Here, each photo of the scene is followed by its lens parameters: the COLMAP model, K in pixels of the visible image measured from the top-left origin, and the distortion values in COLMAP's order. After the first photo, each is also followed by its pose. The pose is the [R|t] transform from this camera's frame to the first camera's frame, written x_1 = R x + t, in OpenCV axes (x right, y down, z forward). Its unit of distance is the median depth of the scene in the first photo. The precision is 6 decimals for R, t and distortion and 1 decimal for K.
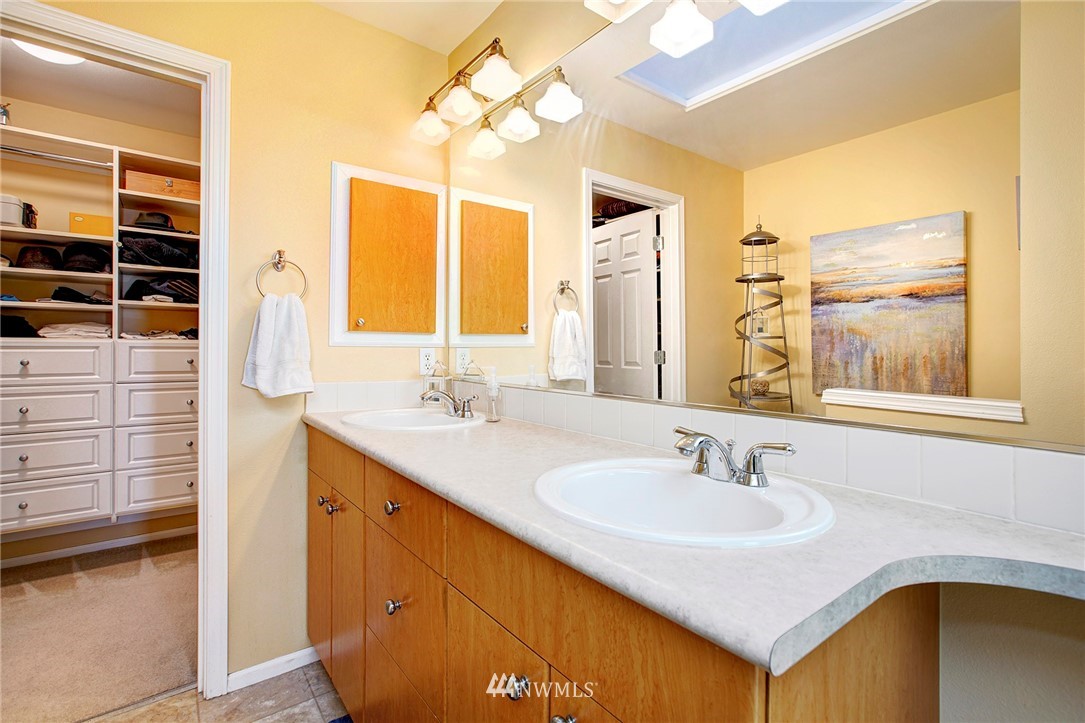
lens RADIAL K [[508.0, 0, 576.1], [0, 508.0, 344.0], [0, 0, 1]] dist [-0.037681, 0.014826]
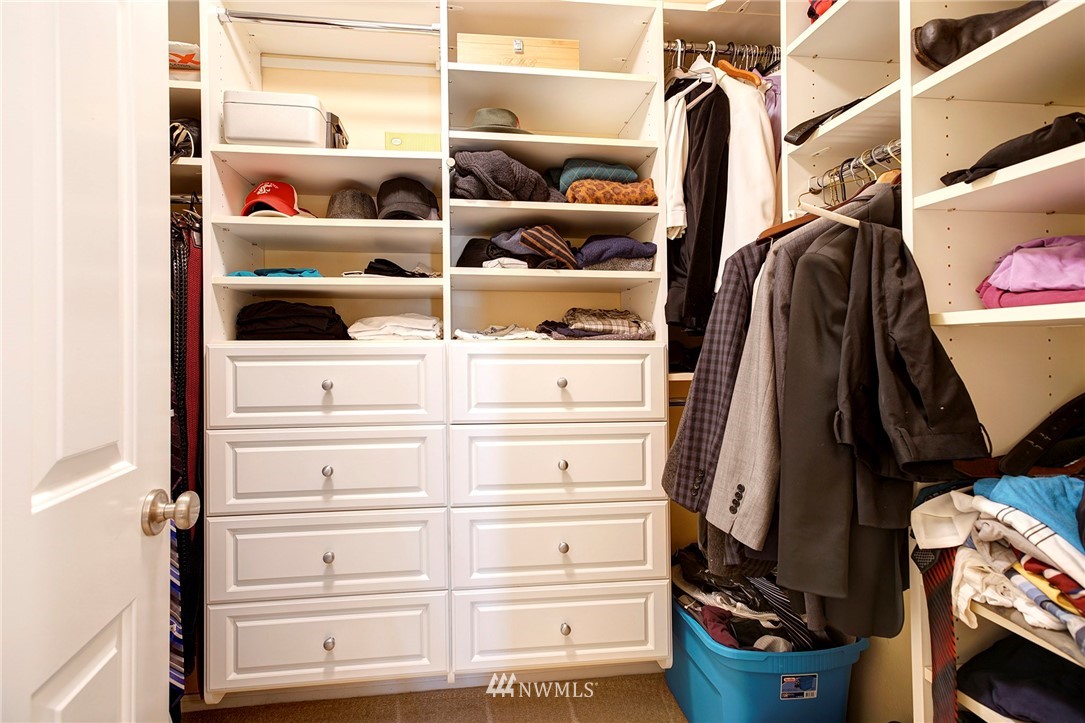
lens RADIAL K [[498.9, 0, 516.1], [0, 498.9, 345.4], [0, 0, 1]] dist [-0.040587, 0.012585]
pose [[0.838210, -0.006806, -0.545304, -0.568105], [0.013134, 0.999884, 0.007709, -0.008375], [0.545189, -0.013624, 0.838203, 0.585783]]
